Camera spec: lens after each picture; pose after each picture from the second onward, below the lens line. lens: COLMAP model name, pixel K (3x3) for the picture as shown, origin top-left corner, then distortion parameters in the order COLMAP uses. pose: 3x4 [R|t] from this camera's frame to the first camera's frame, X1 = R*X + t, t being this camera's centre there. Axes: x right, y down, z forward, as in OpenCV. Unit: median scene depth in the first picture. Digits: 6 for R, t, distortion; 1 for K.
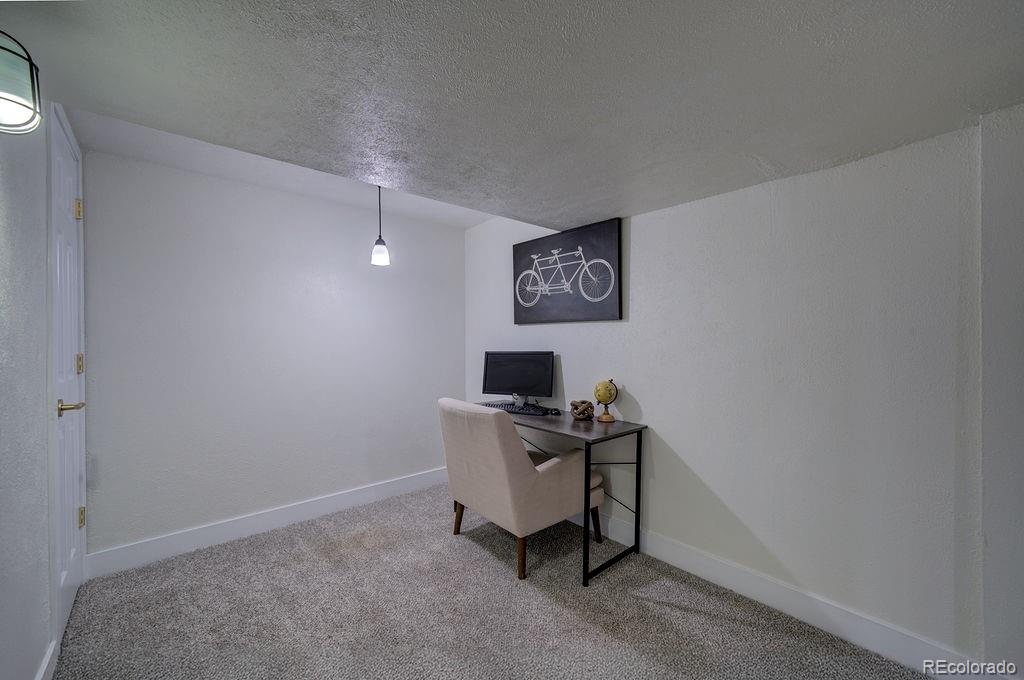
lens RADIAL K [[403.9, 0, 512.0], [0, 403.9, 340.0], [0, 0, 1]] dist [-0.002612, -0.000089]
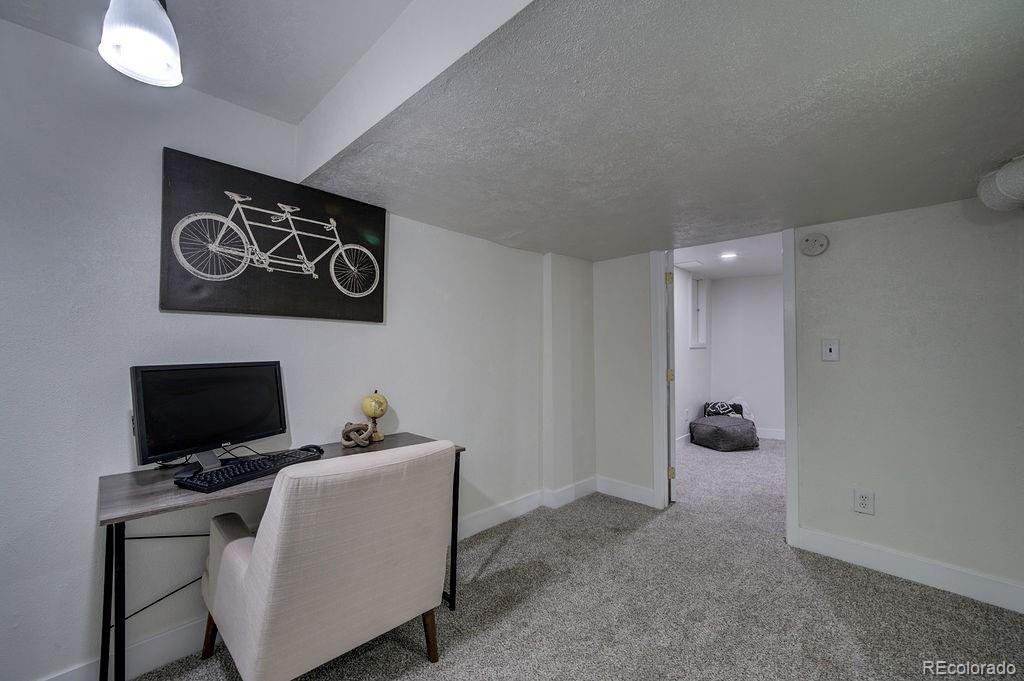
lens RADIAL K [[403.9, 0, 512.0], [0, 403.9, 340.5], [0, 0, 1]] dist [-0.002612, -0.000089]
pose [[-0.078912, 0.028753, 0.996467, -0.604471], [-0.002814, 0.999574, -0.029065, 0.014016], [-0.996878, -0.005098, -0.078798, 0.734470]]
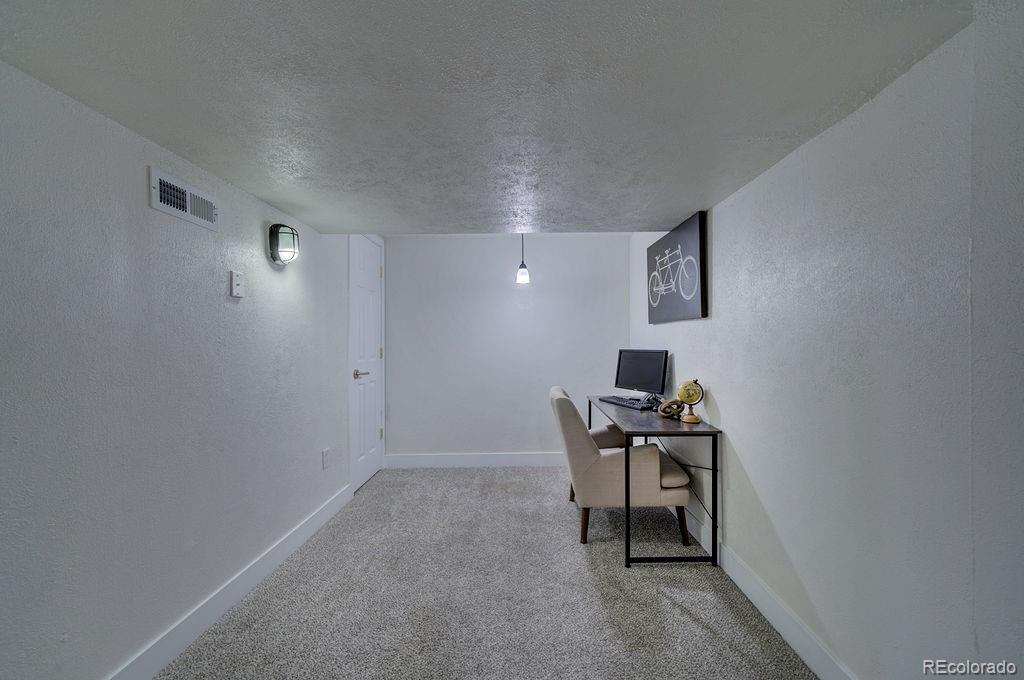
lens RADIAL K [[400.1, 0, 532.8], [0, 400.1, 337.6], [0, 0, 1]] dist [0.000691, -0.000005]
pose [[0.762364, -0.008315, -0.647095, 0.534217], [0.006297, 0.999965, -0.005431, 0.000122], [0.647117, 0.000066, 0.762390, 0.016398]]
